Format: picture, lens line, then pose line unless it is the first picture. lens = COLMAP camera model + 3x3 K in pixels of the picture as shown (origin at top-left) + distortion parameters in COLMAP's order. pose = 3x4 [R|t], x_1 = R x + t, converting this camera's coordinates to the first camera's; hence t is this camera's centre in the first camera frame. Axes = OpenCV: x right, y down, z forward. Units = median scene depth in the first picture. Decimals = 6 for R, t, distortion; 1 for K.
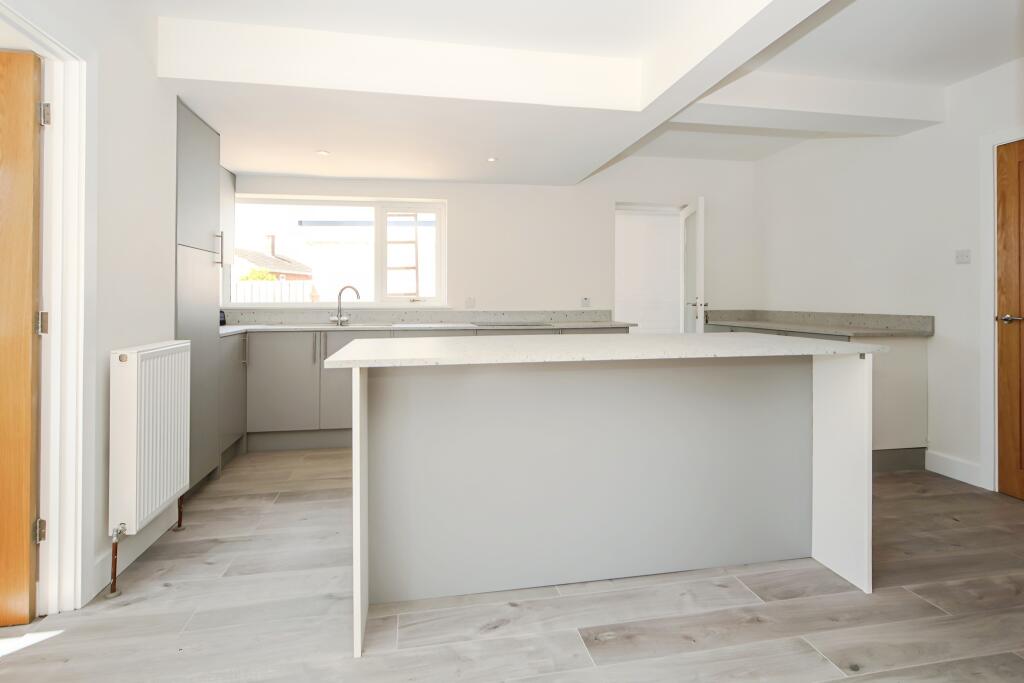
lens RADIAL K [[540.5, 0, 513.7], [0, 540.5, 295.4], [0, 0, 1]] dist [-0.003159, -0.000262]
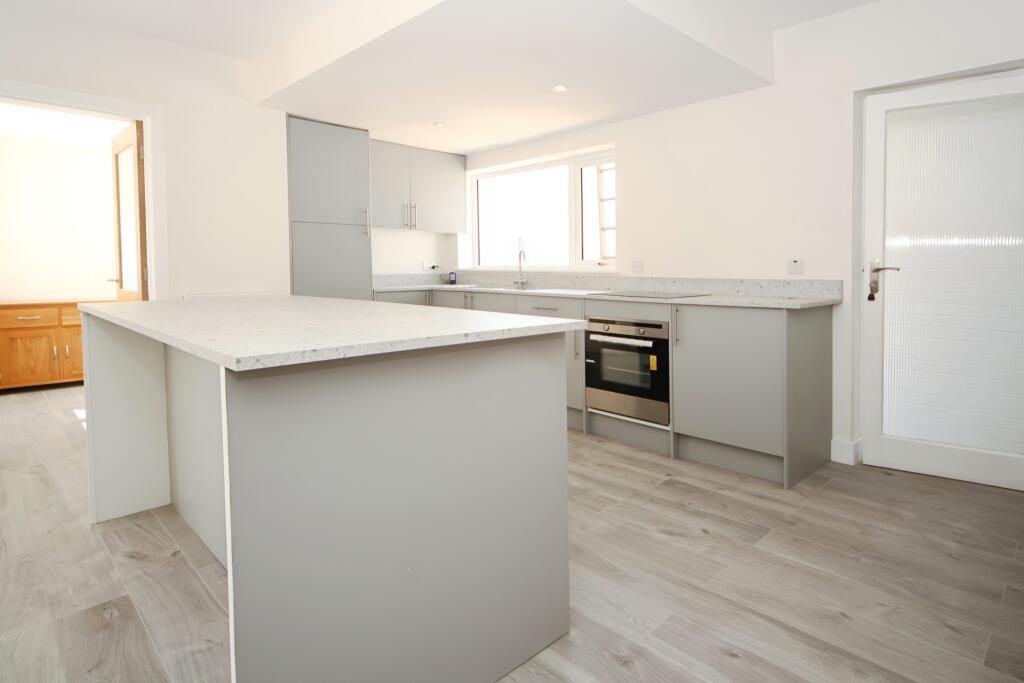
lens RADIAL K [[554.6, 0, 516.4], [0, 554.6, 259.4], [0, 0, 1]] dist [0.003344, -0.000252]
pose [[0.554417, -0.006340, -0.832215, 0.610314], [0.004529, 0.999979, -0.004602, 0.007028], [0.832226, -0.001218, 0.554435, 0.462746]]
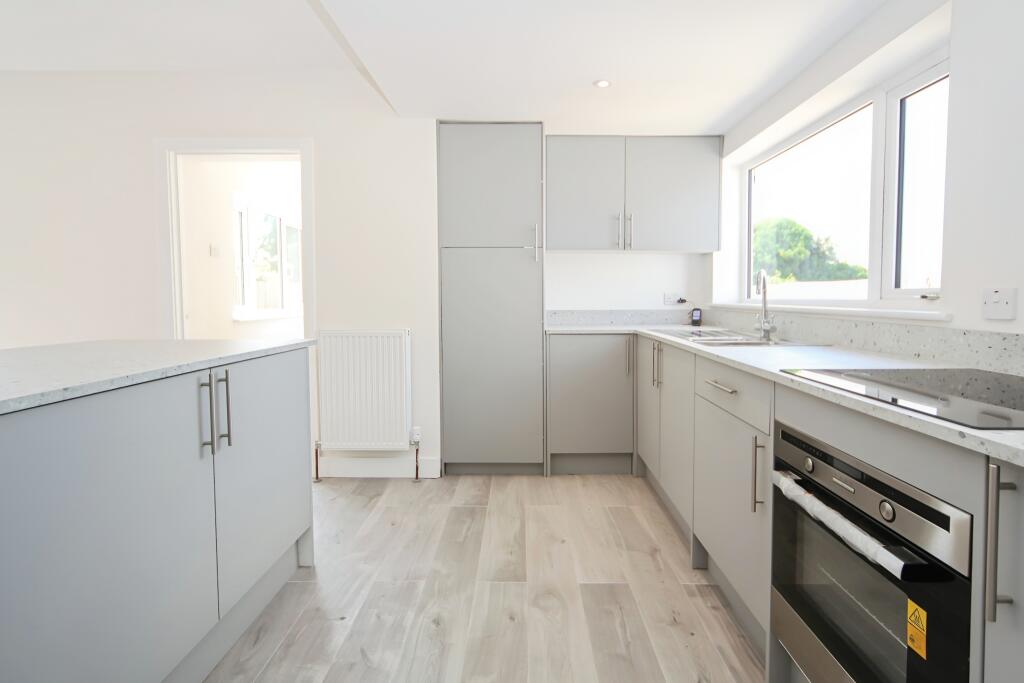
lens RADIAL K [[501.5, 0, 520.1], [0, 501.5, 316.0], [0, 0, 1]] dist [-0.003051, -0.000043]
pose [[-0.185602, 0.042192, -0.981719, 0.293077], [0.010083, 0.999107, 0.041033, 0.006660], [0.982573, -0.002283, -0.185862, 0.941484]]
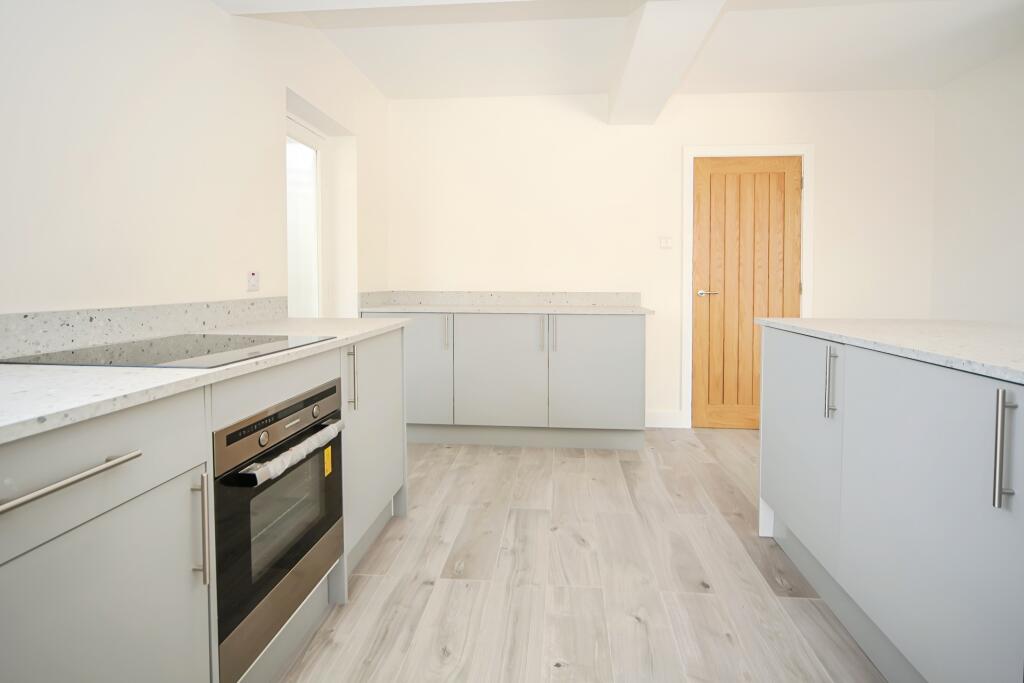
lens RADIAL K [[506.5, 0, 520.8], [0, 506.5, 296.7], [0, 0, 1]] dist [-0.009352, -0.000374]
pose [[0.263210, -0.029107, 0.964299, -0.278303], [-0.010005, 0.999409, 0.032897, 0.011847], [-0.964687, -0.018307, 0.262763, 0.827155]]
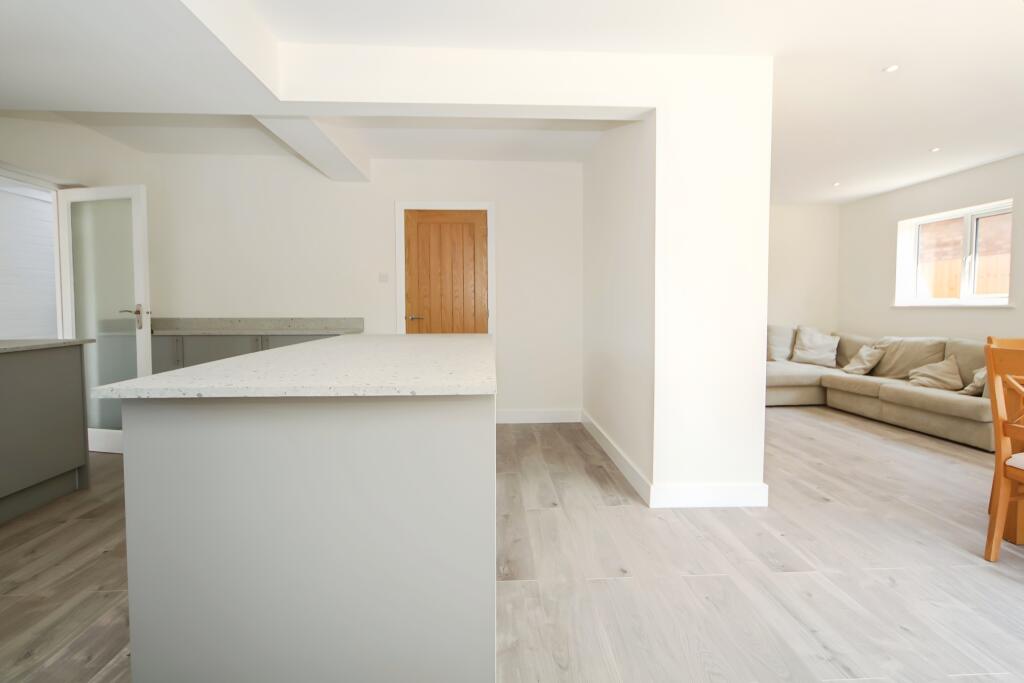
lens RADIAL K [[511.8, 0, 518.5], [0, 511.8, 324.7], [0, 0, 1]] dist [0.001548, 0.007553]
pose [[0.130340, -0.039787, 0.990671, -0.442153], [-0.006142, 0.999143, 0.040936, -0.000669], [-0.991450, -0.011420, 0.129984, 0.357959]]
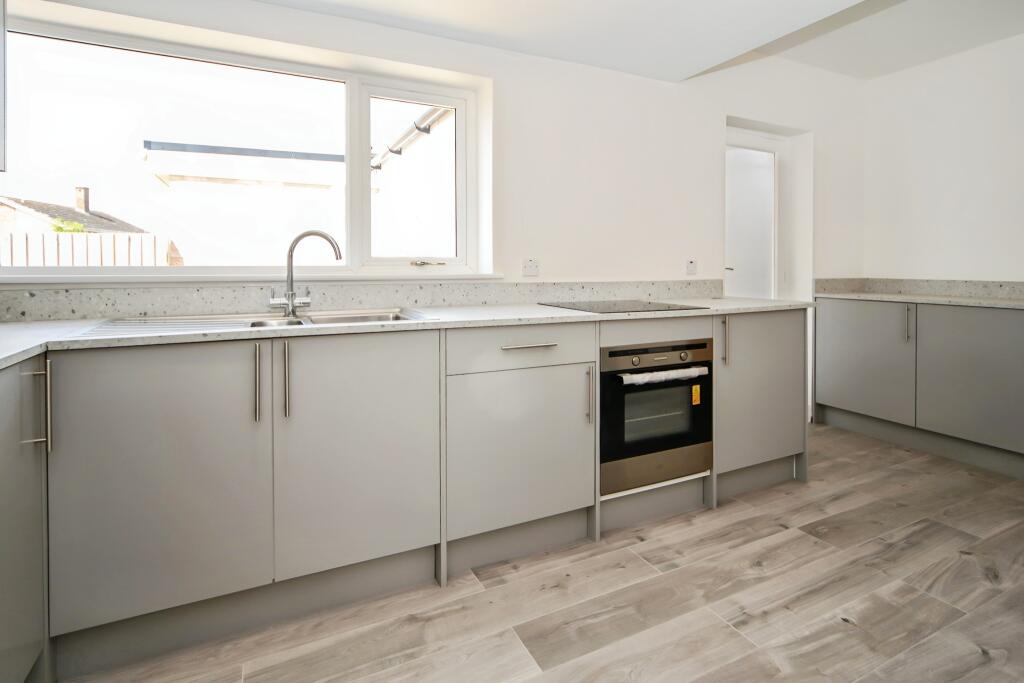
lens RADIAL K [[517.4, 0, 515.1], [0, 517.4, 268.6], [0, 0, 1]] dist [-0.002356, 0.001421]
pose [[0.962506, 0.000844, 0.271259, -0.288183], [-0.004555, 0.999904, 0.013048, 0.009133], [-0.271222, -0.013795, 0.962418, 0.584125]]
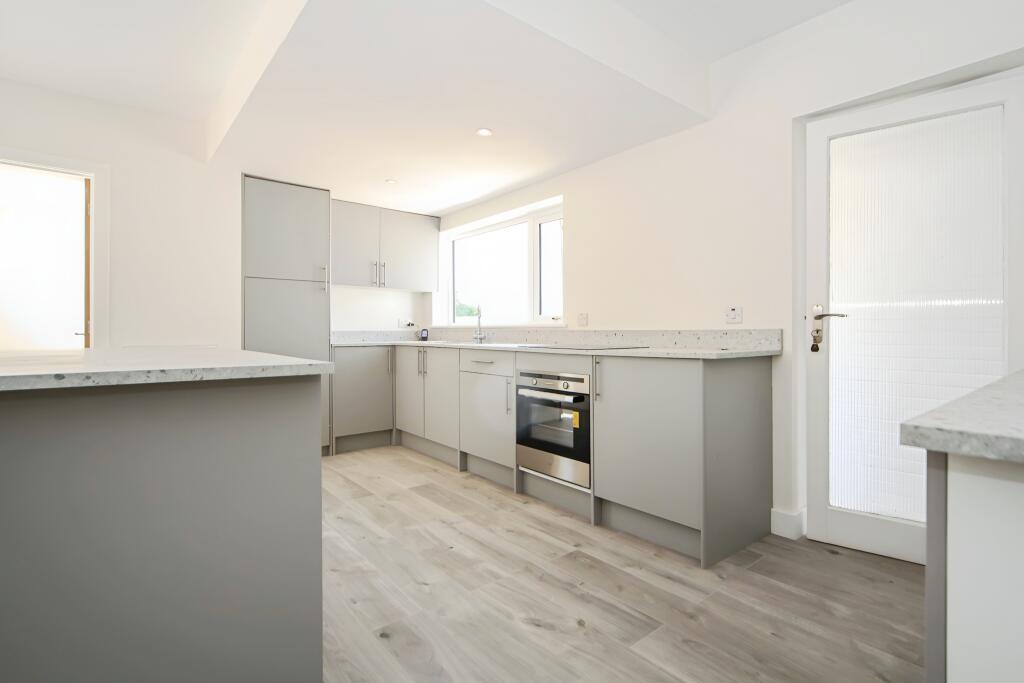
lens RADIAL K [[488.7, 0, 514.9], [0, 488.7, 315.0], [0, 0, 1]] dist [-0.001715, 0.001172]
pose [[0.484817, -0.027258, -0.874191, 0.588016], [0.006735, 0.999601, -0.027434, 0.031062], [0.874590, 0.007413, 0.484807, 0.681351]]
